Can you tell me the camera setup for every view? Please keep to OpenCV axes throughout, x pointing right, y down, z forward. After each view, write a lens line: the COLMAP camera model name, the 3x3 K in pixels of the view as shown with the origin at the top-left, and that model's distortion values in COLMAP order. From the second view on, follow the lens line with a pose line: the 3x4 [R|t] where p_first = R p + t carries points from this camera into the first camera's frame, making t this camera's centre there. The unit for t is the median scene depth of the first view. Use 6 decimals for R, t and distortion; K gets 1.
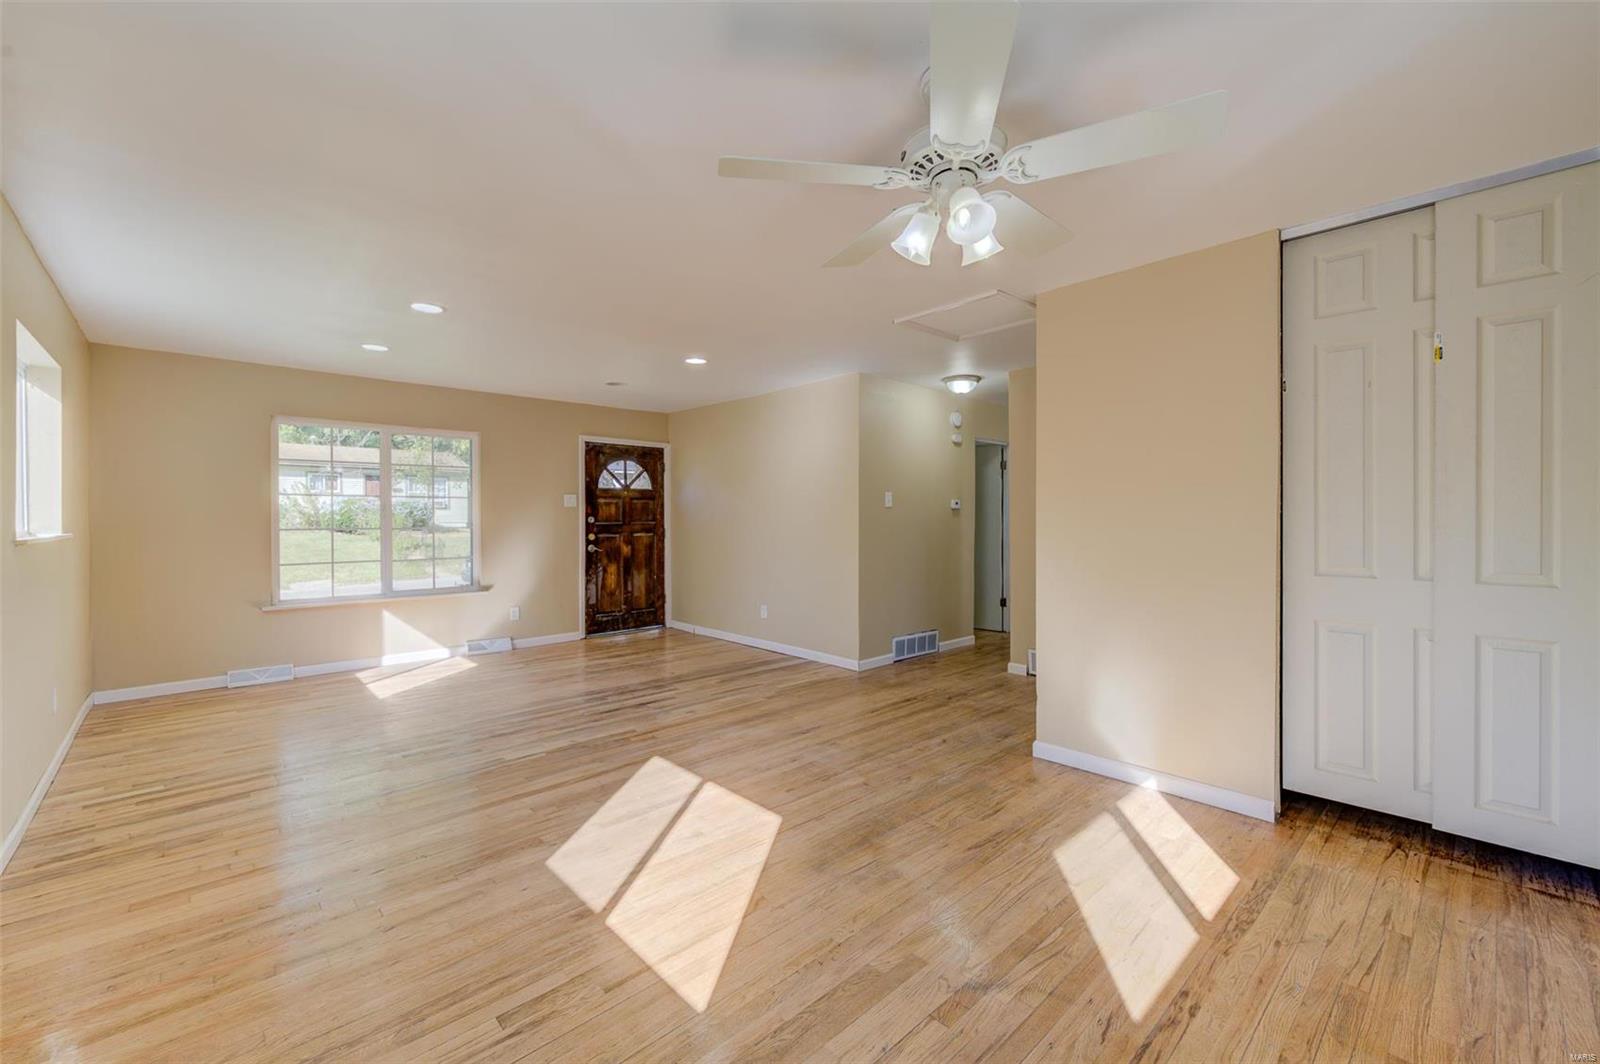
lens RADIAL K [[654.3, 0, 800.3], [0, 654.3, 520.6], [0, 0, 1]] dist [0.001082, -0.000020]
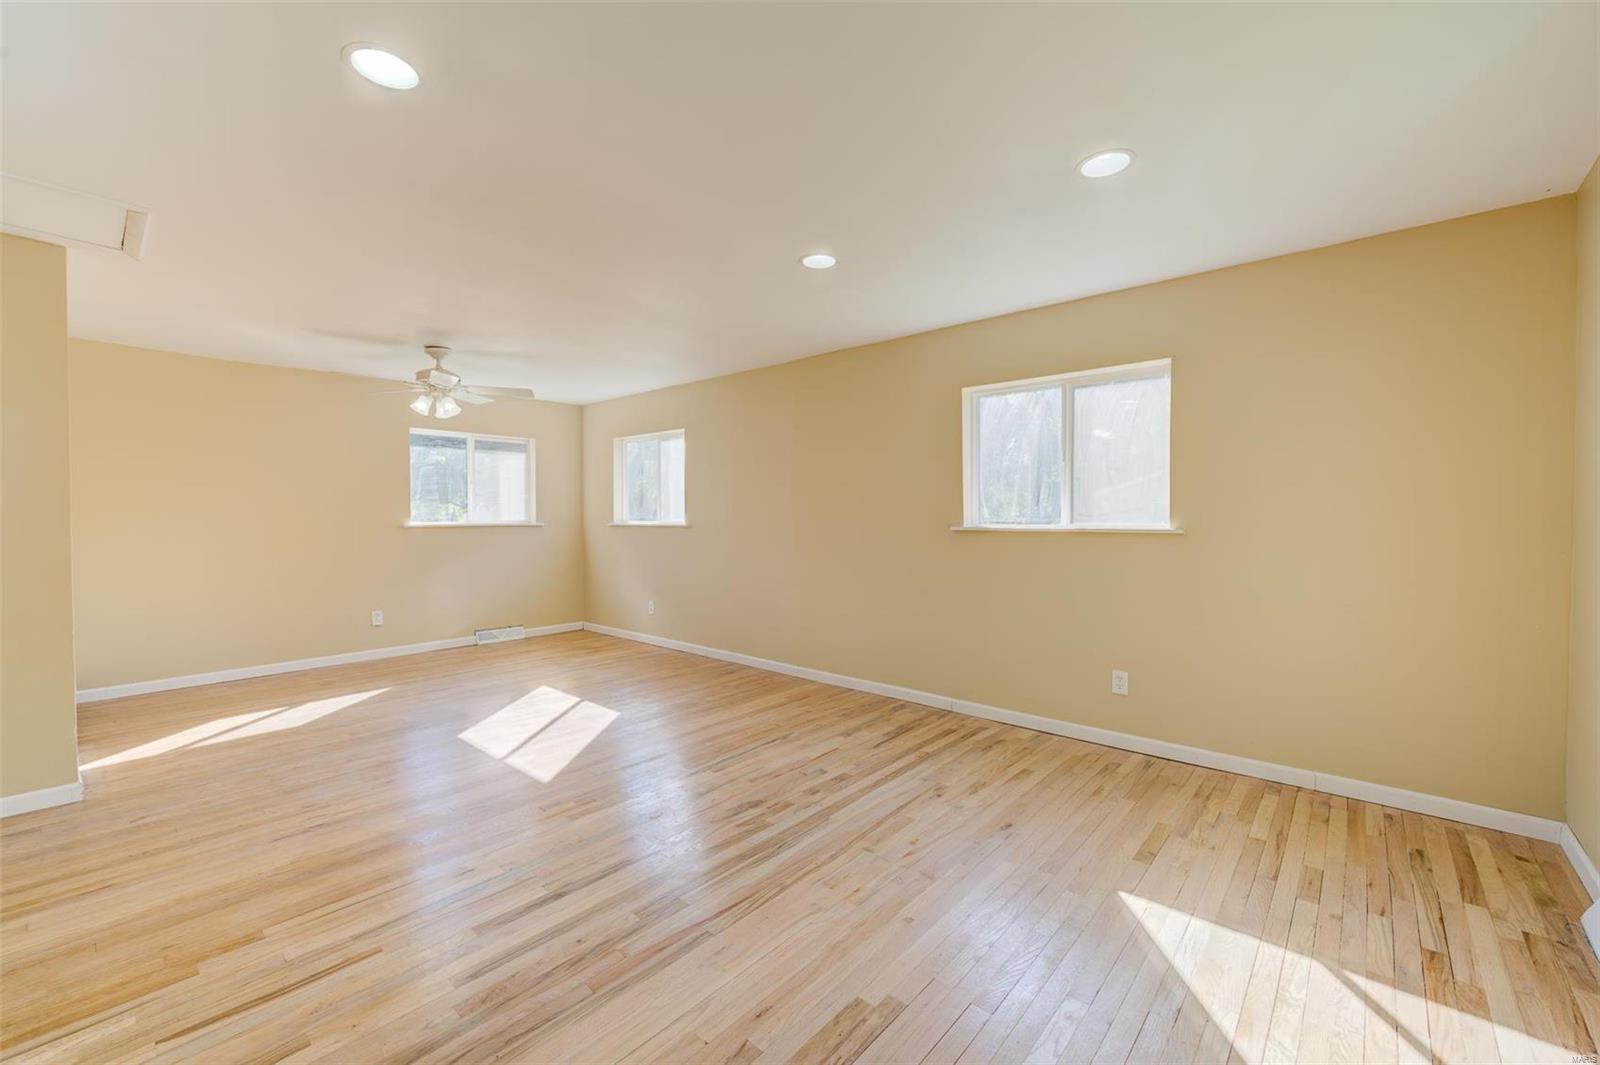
lens RADIAL K [[654.3, 0, 794.4], [0, 654.3, 525.6], [0, 0, 1]] dist [0.001082, -0.000020]
pose [[-0.995676, 0.004274, -0.092797, -0.548410], [0.002586, 0.999829, 0.018297, -0.005853], [0.092859, 0.017978, -0.995517, 2.198026]]
